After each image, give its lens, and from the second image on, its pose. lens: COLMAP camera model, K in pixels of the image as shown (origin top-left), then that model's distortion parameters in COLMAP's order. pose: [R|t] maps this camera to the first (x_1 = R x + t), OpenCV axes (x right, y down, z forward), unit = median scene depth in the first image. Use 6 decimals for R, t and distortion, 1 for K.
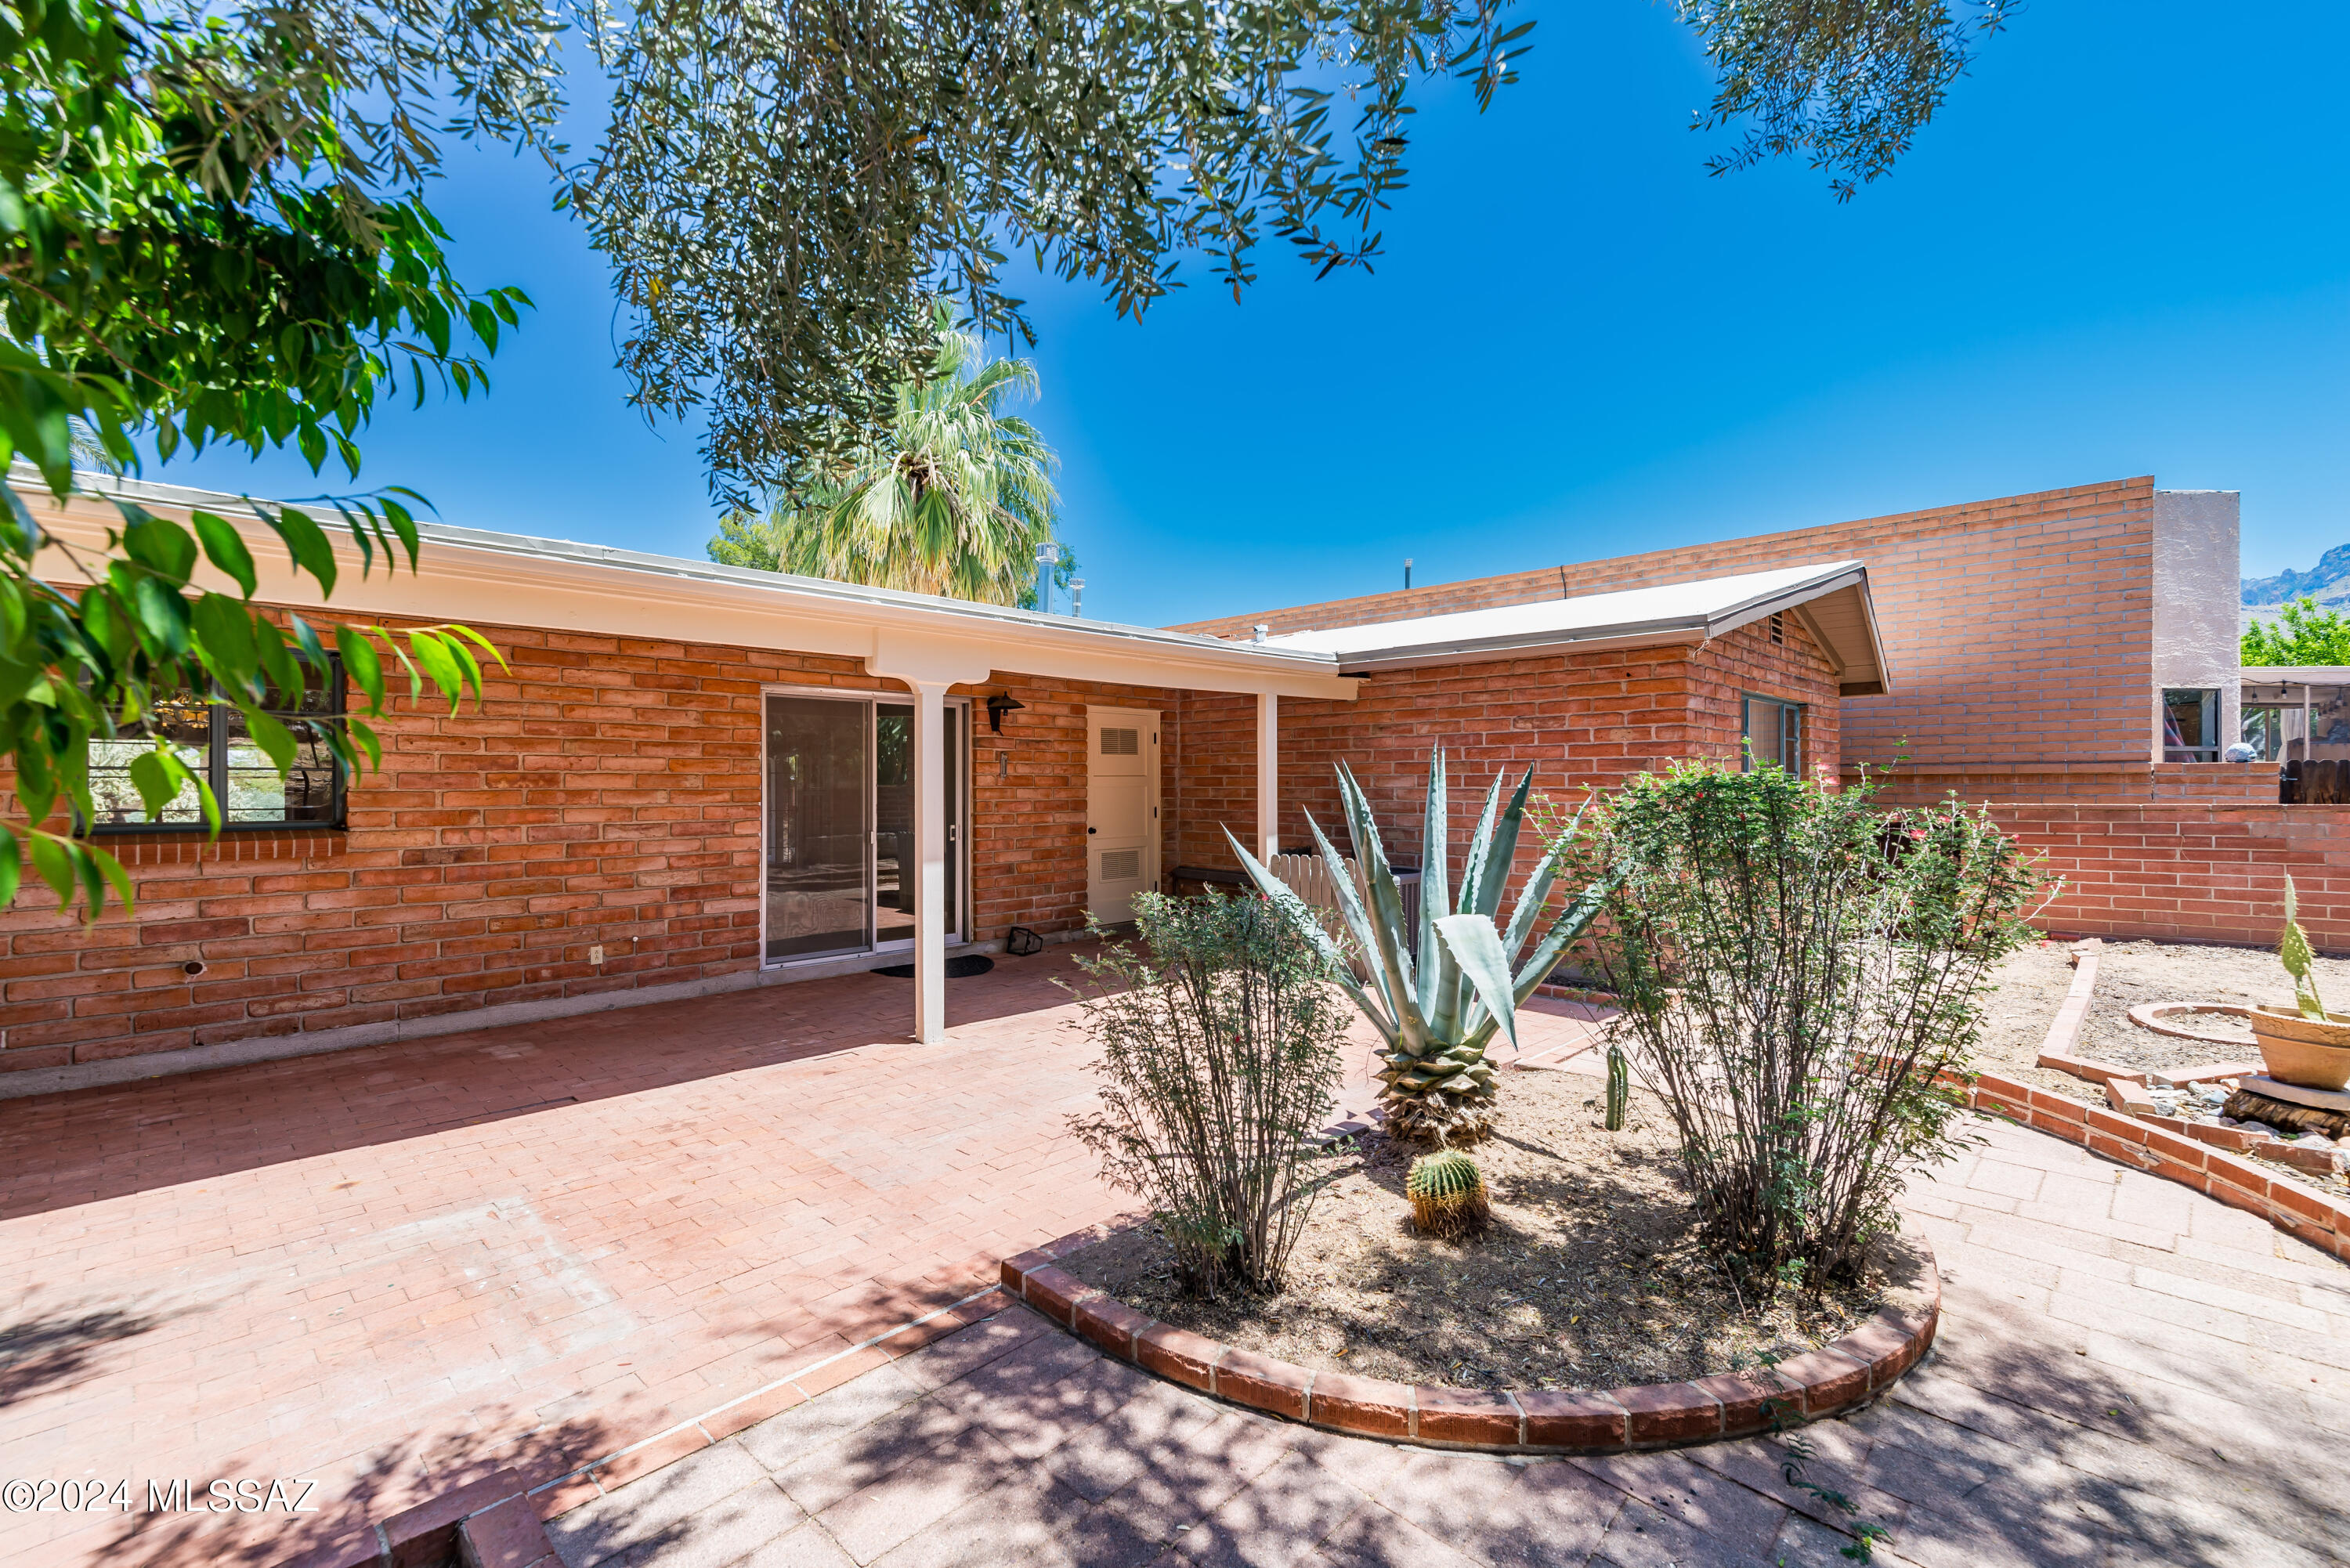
lens RADIAL K [[1024.1, 0, 1181.4], [0, 1024.1, 785.9], [0, 0, 1]] dist [0.001902, 0.000549]
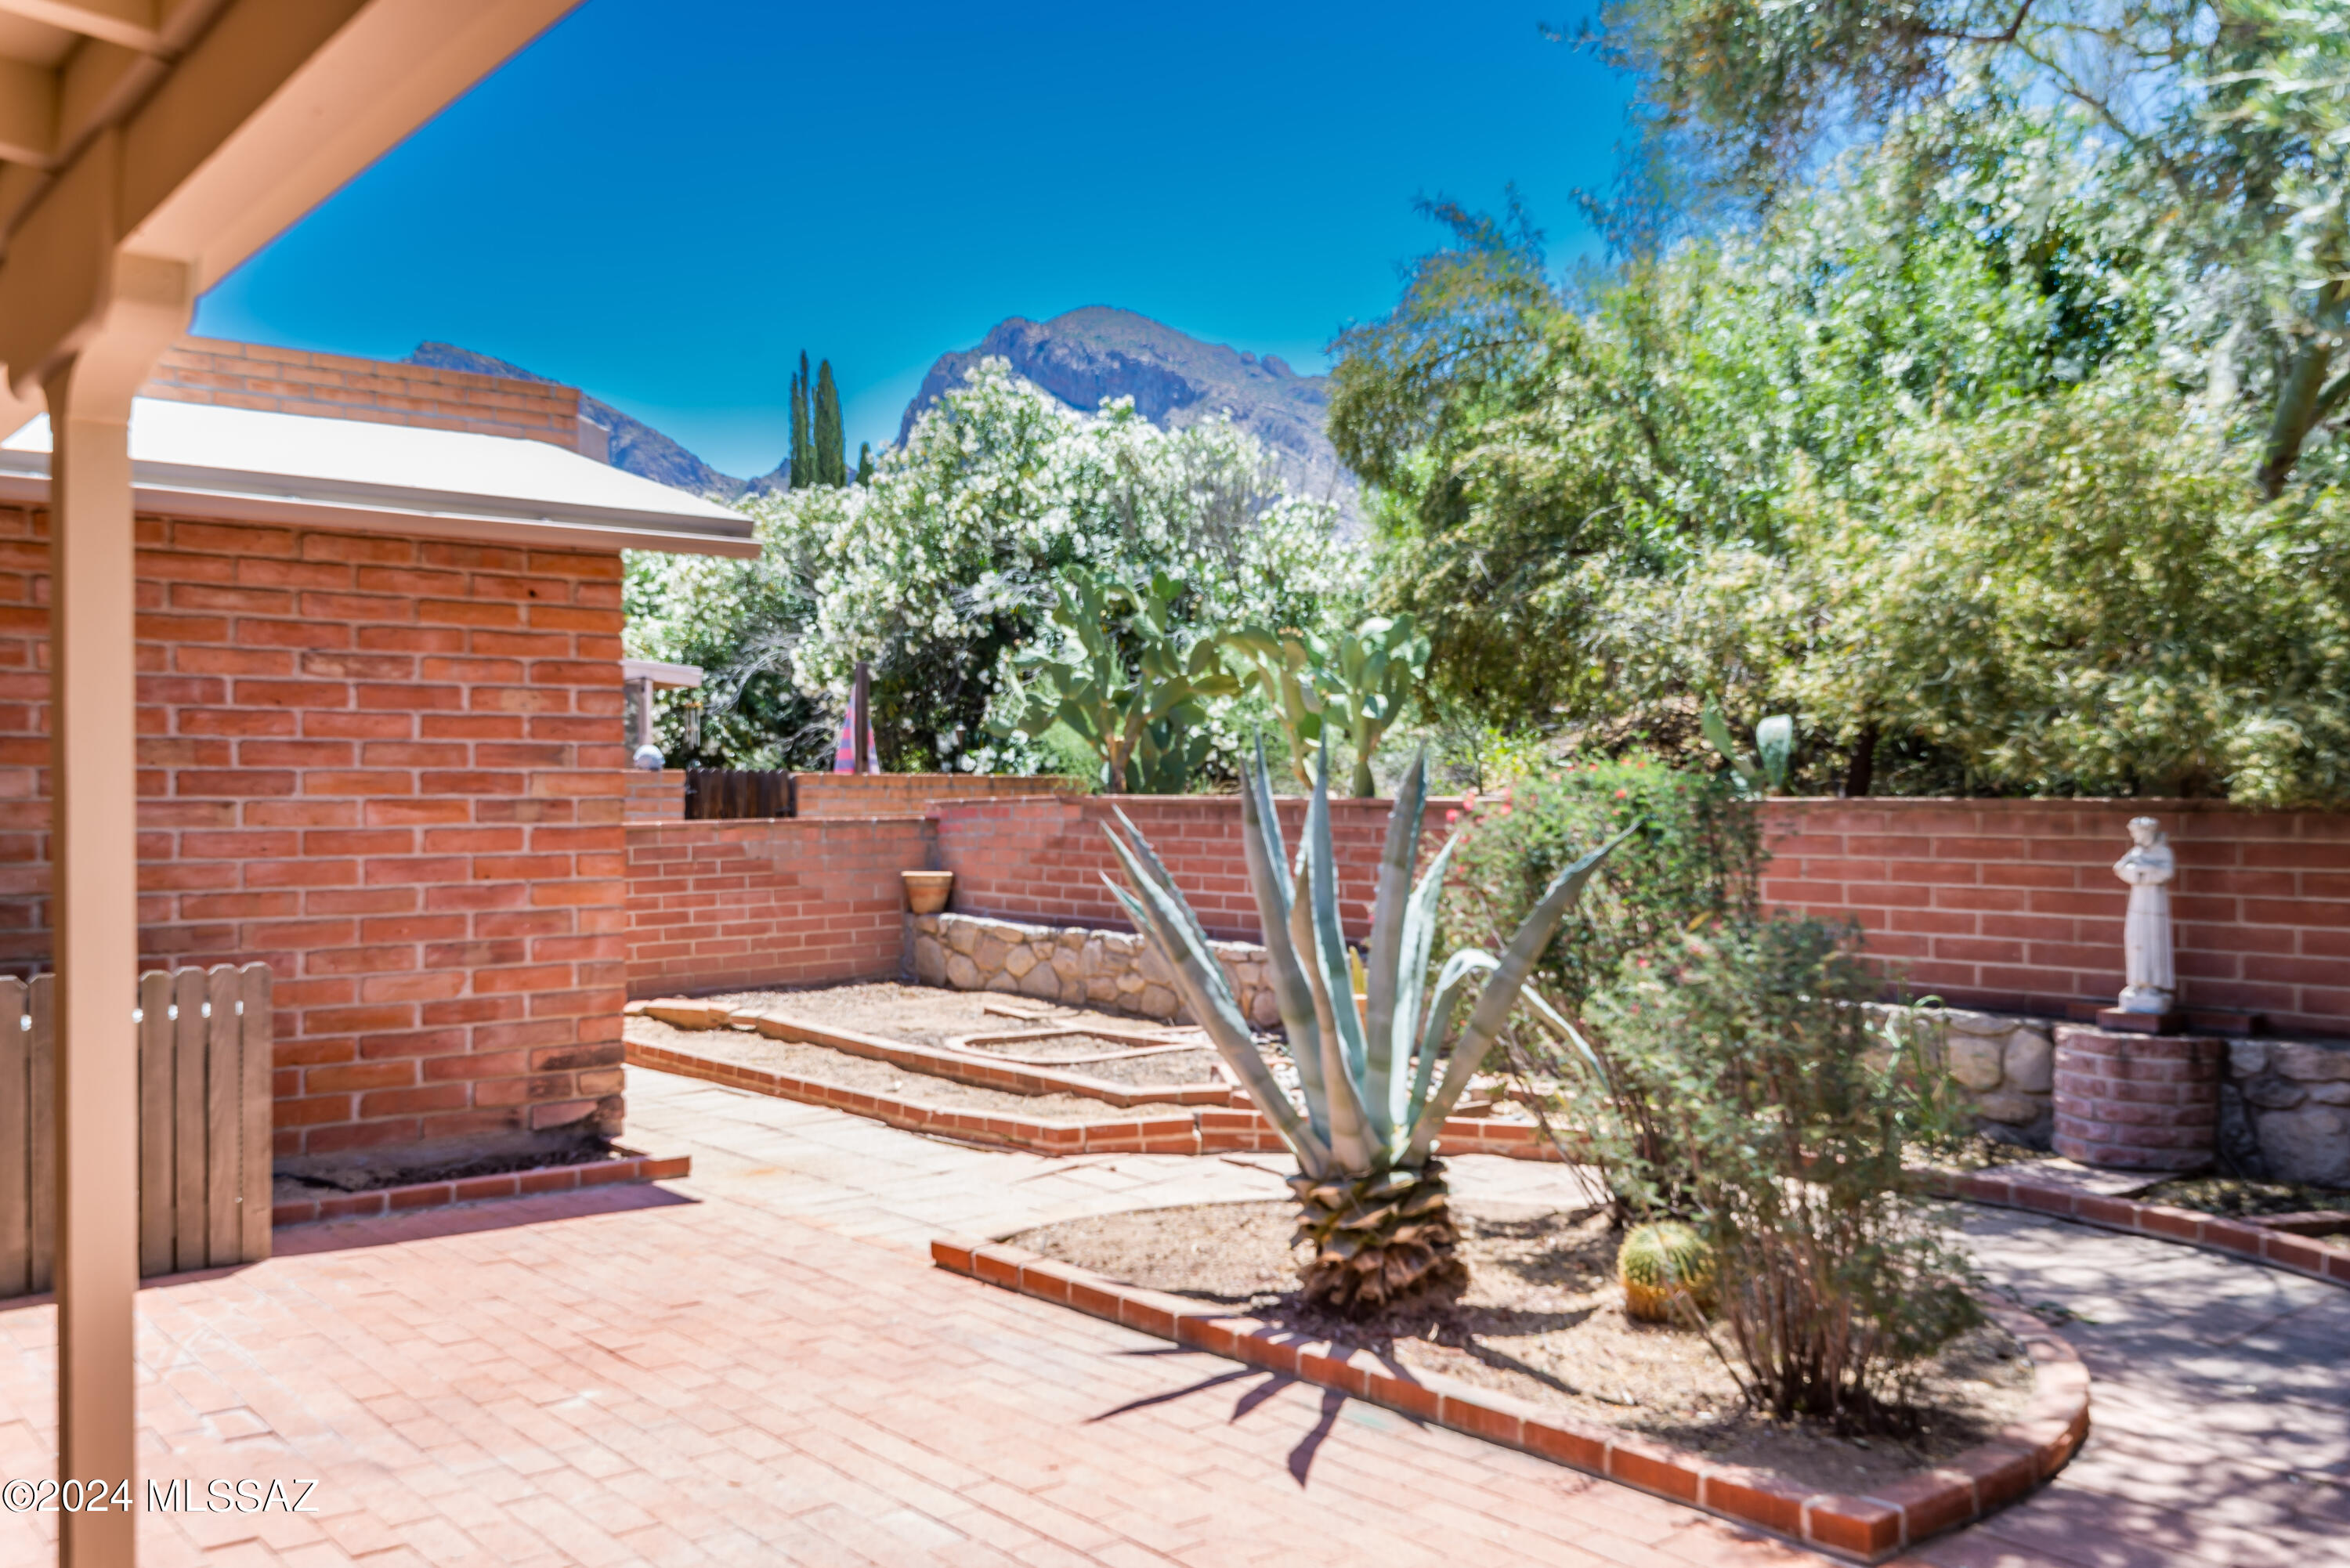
lens RADIAL K [[1946.3, 0, 1179.4], [0, 1946.3, 792.4], [0, 0, 1]] dist [0.004596, -0.010323]
pose [[0.115441, 0.005459, 0.993299, -0.704917], [0.008533, 0.999943, -0.006488, 0.011809], [-0.993278, 0.009225, 0.115388, 0.645972]]
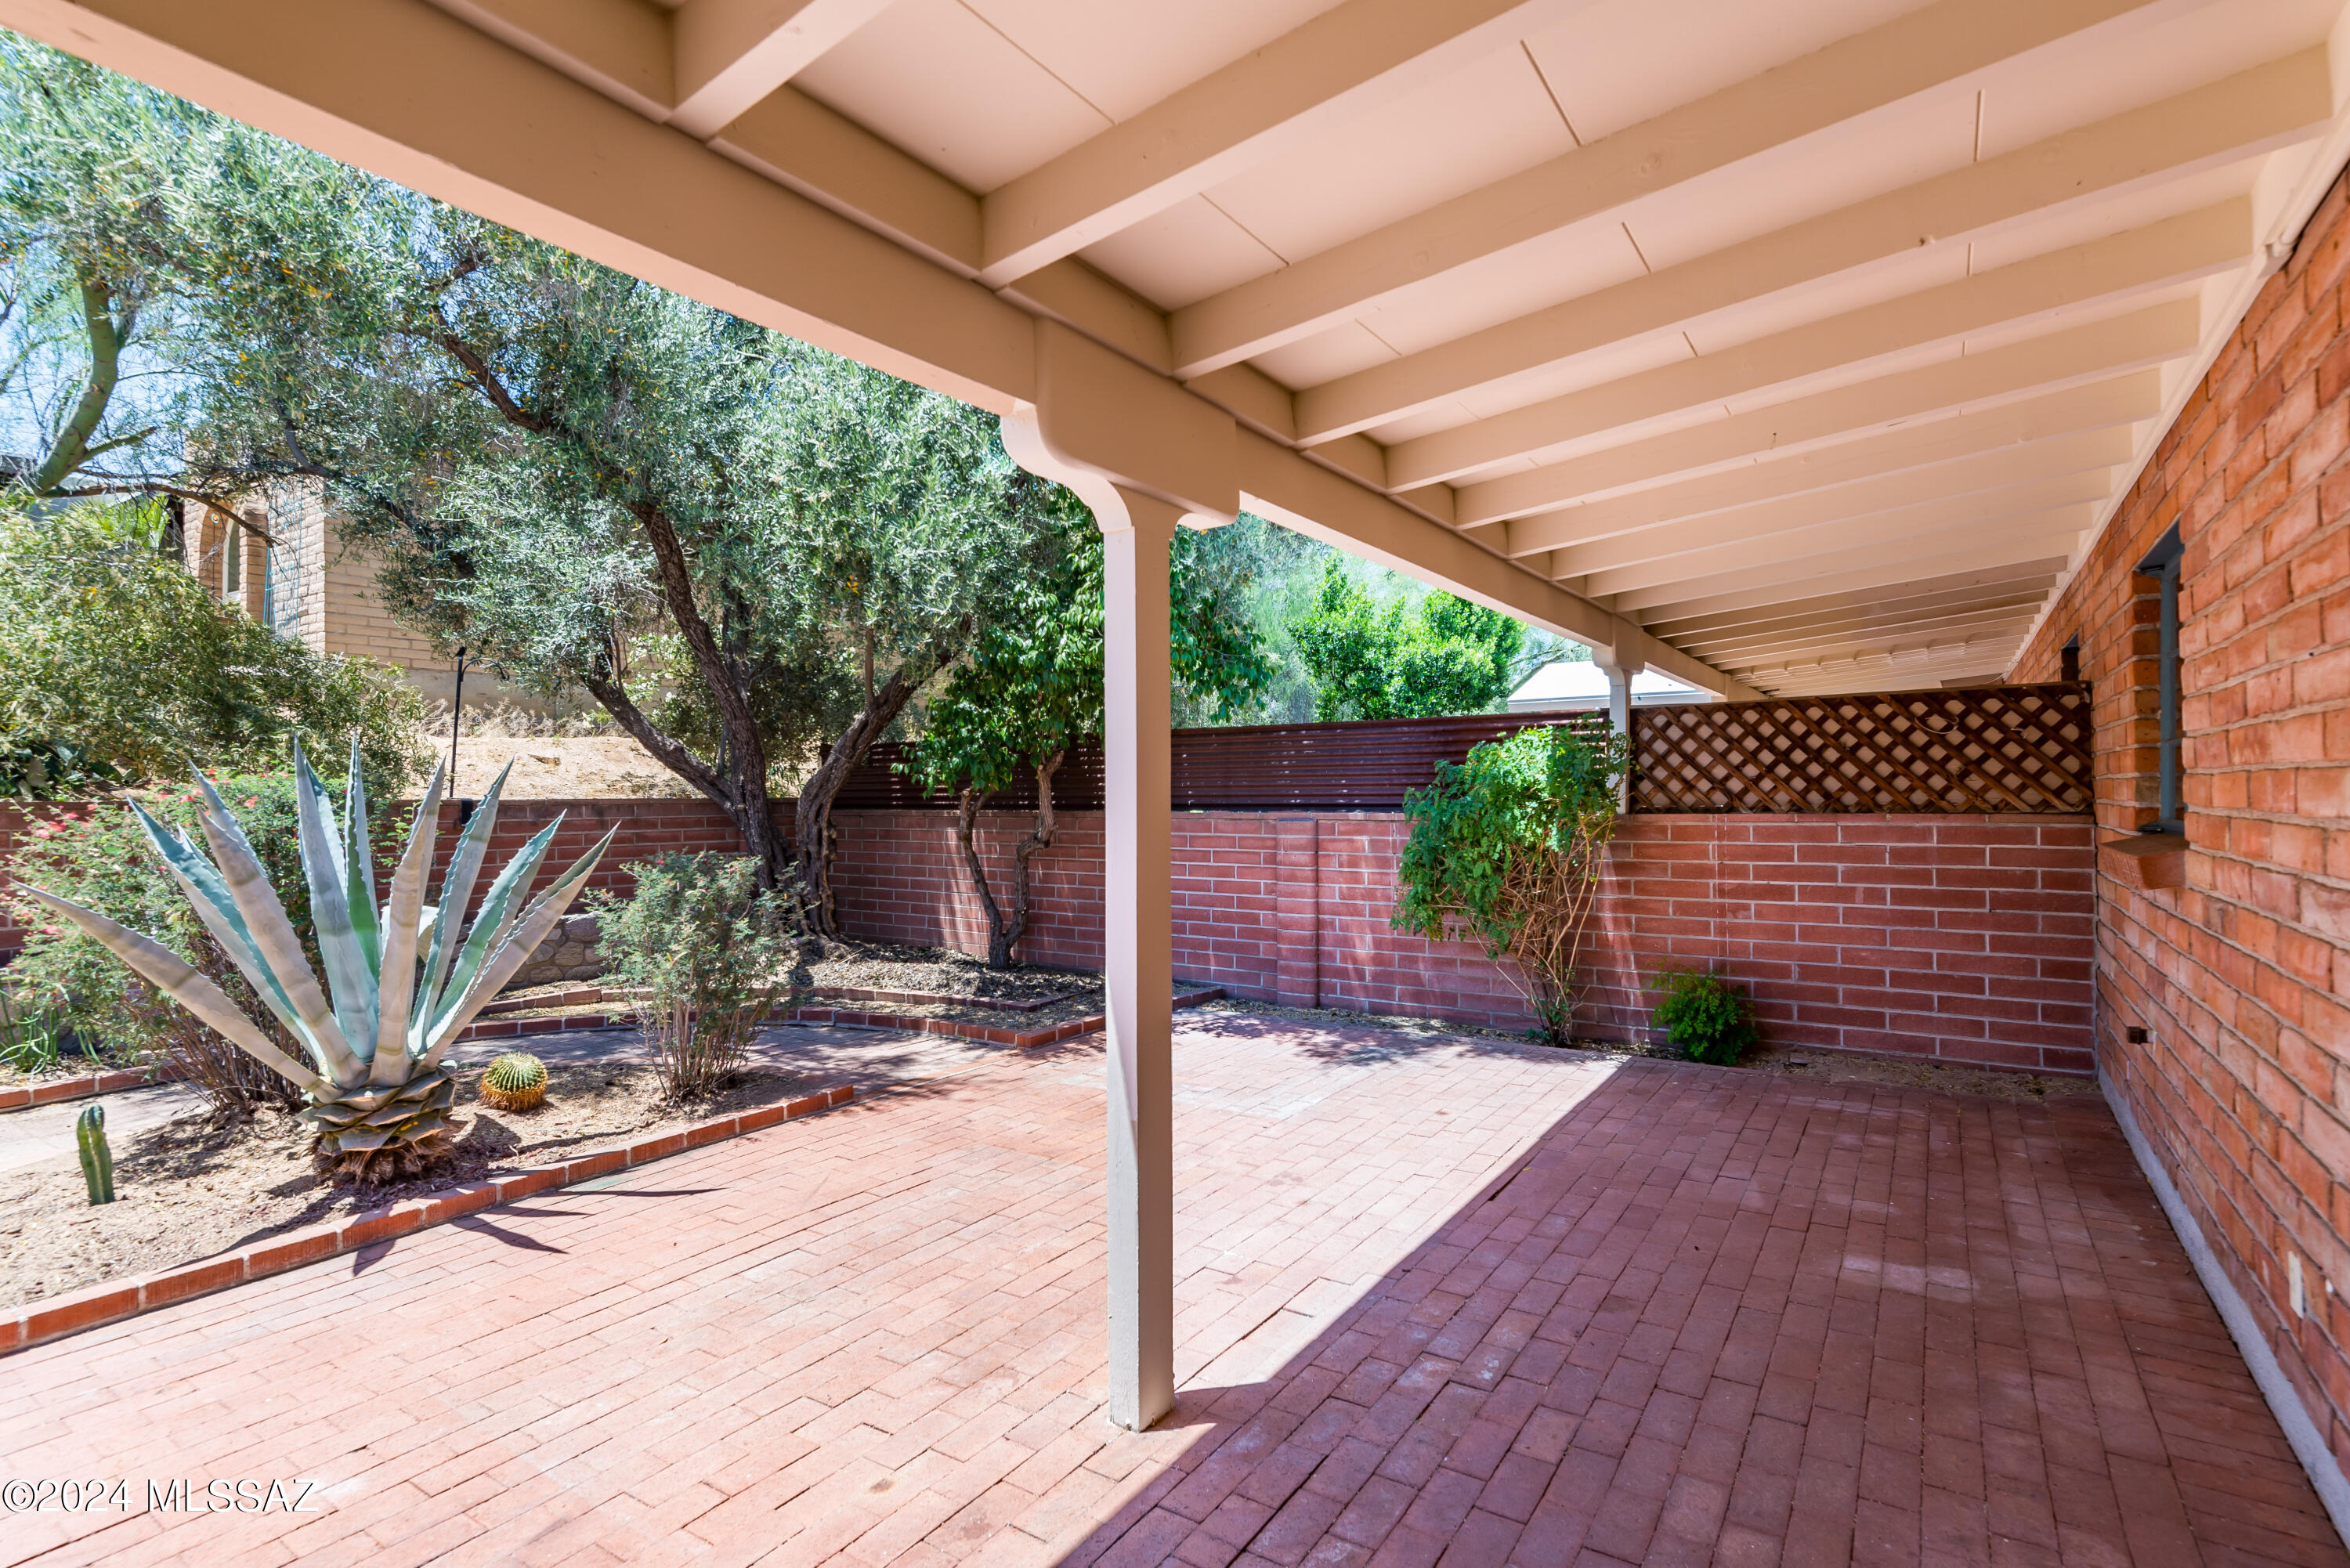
lens RADIAL K [[1136.4, 0, 1182.5], [0, 1136.4, 776.2], [0, 0, 1]] dist [0.002883, -0.000251]
pose [[-0.986517, 0.006187, -0.163541, -0.189196], [0.007360, 0.999951, -0.006562, 0.004869], [0.163493, -0.007678, -0.986515, 1.412993]]
